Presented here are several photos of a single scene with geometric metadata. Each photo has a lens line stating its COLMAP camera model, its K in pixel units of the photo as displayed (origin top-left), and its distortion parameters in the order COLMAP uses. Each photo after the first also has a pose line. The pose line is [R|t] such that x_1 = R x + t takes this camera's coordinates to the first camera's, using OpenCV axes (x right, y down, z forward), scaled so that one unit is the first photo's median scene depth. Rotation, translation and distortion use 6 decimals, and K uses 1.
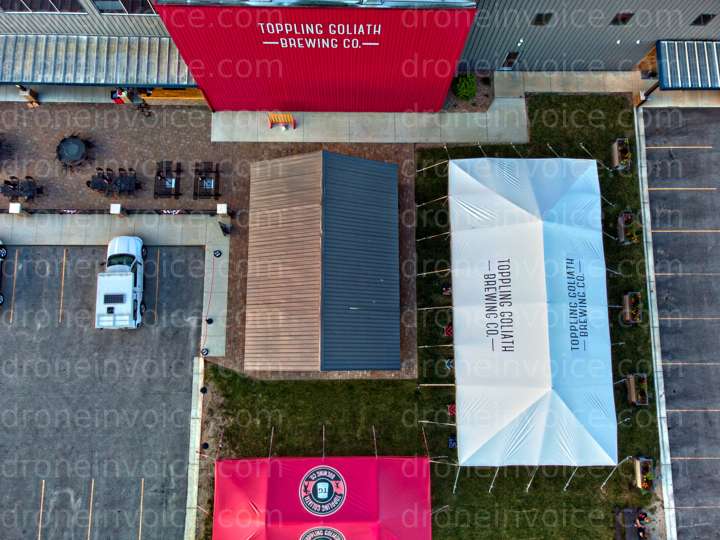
lens RADIAL K [[543.3, 0, 361.2], [0, 543.3, 269.9], [0, 0, 1]] dist [0.013901, -0.001713]
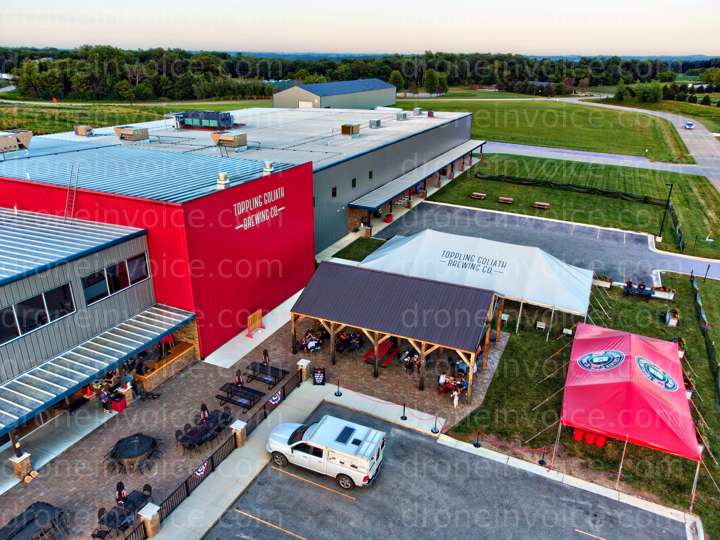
lens RADIAL K [[543.3, 0, 357.3], [0, 543.3, 268.1], [0, 0, 1]] dist [0.013901, -0.001713]
pose [[0.422290, -0.340838, 0.839941, -1.003431], [0.892516, 0.318253, -0.319579, 0.239482], [-0.158389, 0.884616, 0.438598, 0.407240]]
